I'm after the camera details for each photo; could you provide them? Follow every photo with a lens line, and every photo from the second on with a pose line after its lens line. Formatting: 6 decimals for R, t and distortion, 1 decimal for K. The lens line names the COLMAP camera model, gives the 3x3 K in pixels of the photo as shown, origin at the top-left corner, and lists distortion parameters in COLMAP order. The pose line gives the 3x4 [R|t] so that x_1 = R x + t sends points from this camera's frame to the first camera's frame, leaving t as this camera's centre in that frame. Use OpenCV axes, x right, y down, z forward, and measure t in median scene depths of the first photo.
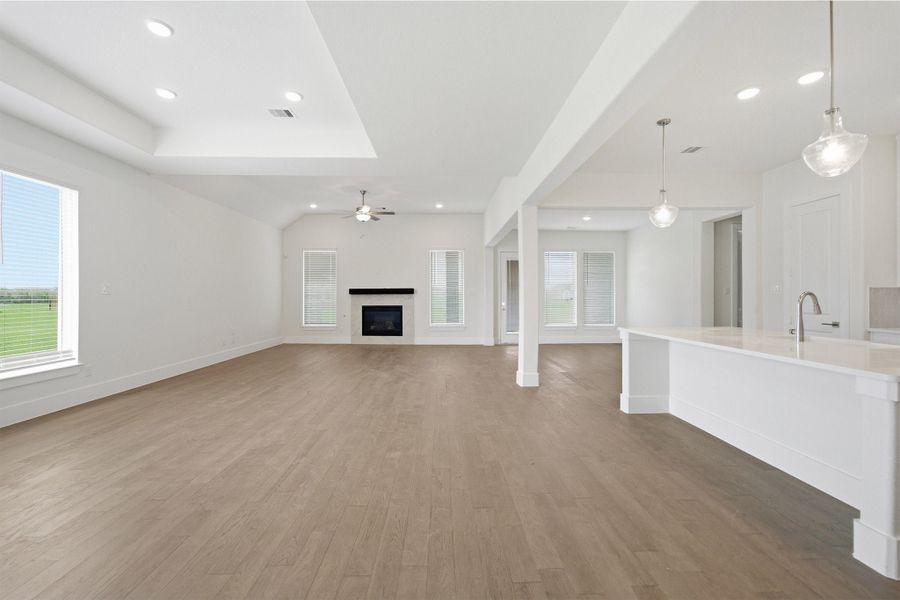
lens RADIAL K [[372.4, 0, 447.6], [0, 372.4, 297.4], [0, 0, 1]] dist [-0.017433, 0.004859]
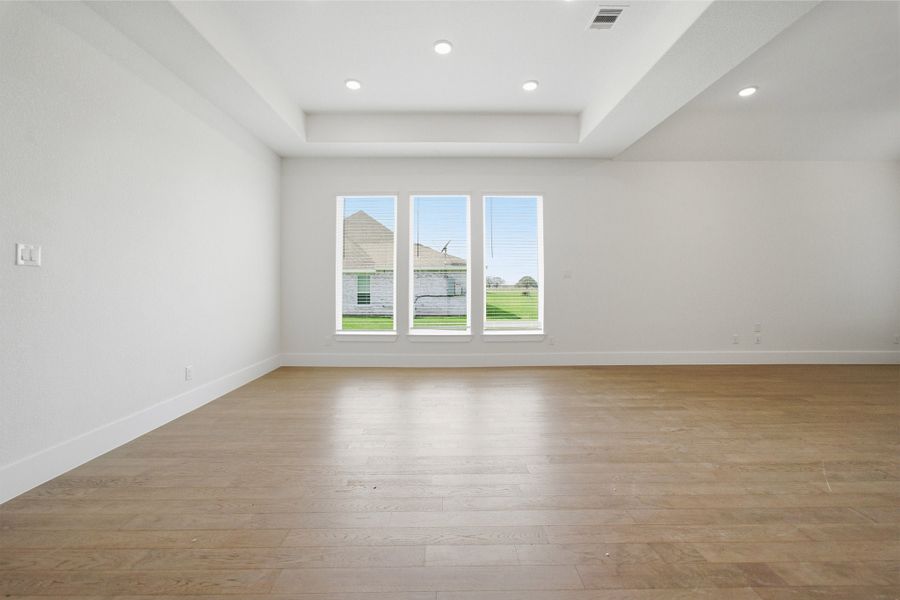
lens RADIAL K [[372.4, 0, 454.1], [0, 372.4, 291.0], [0, 0, 1]] dist [-0.017433, 0.004859]
pose [[-0.011694, 0.013861, -0.999836, 0.149974], [0.001134, 0.999903, 0.013848, 0.009221], [0.999931, -0.000972, -0.011709, 0.393778]]
